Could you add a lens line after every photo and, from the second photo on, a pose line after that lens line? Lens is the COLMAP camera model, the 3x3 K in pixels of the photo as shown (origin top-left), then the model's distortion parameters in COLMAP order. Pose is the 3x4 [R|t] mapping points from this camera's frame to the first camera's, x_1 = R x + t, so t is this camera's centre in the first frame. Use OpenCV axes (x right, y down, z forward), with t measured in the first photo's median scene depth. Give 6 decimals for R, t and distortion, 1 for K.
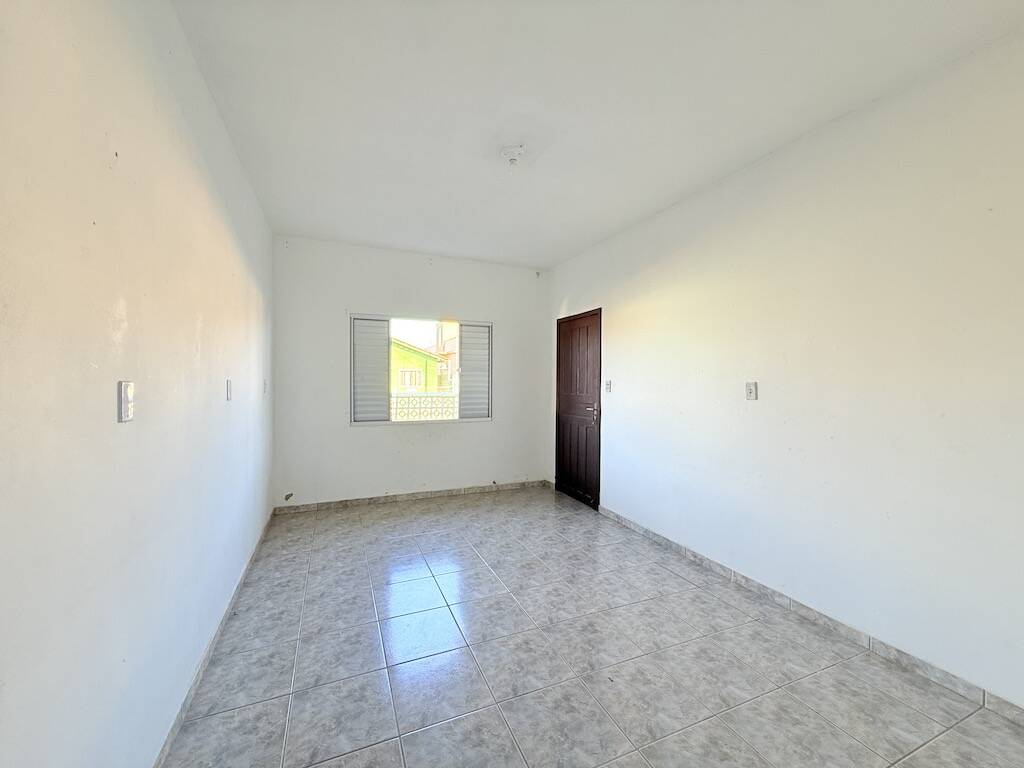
lens RADIAL K [[407.9, 0, 511.4], [0, 407.9, 386.0], [0, 0, 1]] dist [0.003734, 0.000282]
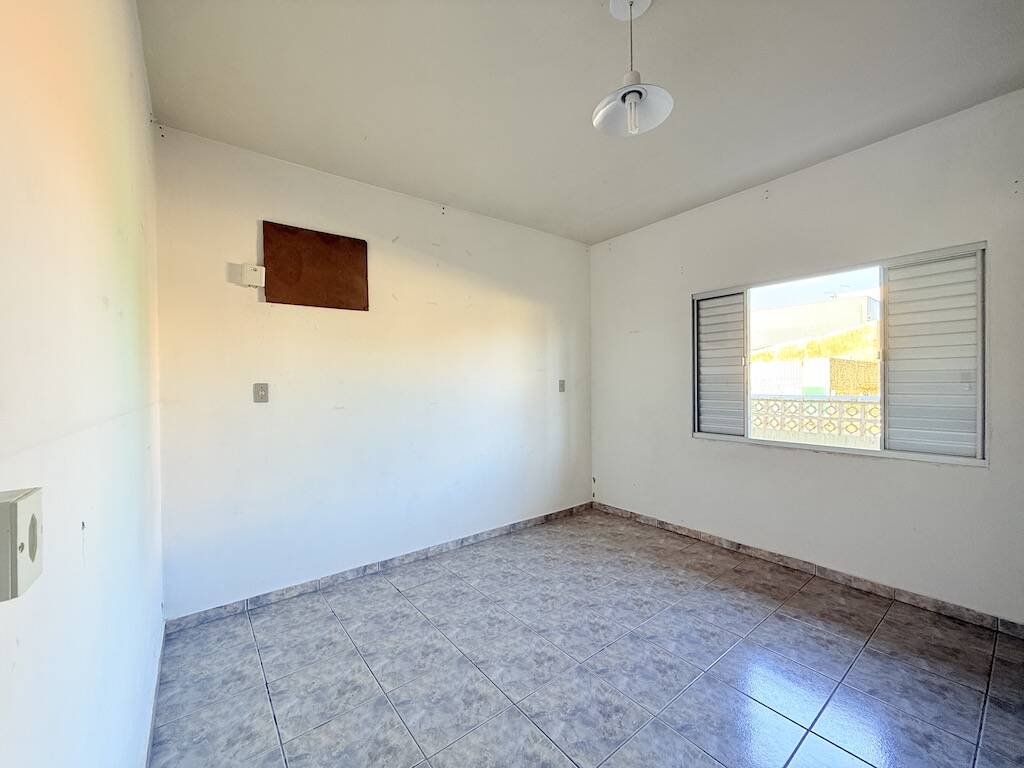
lens RADIAL K [[404.3, 0, 504.9], [0, 404.3, 386.0], [0, 0, 1]] dist [0.000347, 0.000015]
pose [[0.239940, 0.001498, -0.970786, 0.266301], [0.000580, 0.999998, 0.001687, -0.002420], [0.970787, -0.000968, 0.239939, 0.435105]]
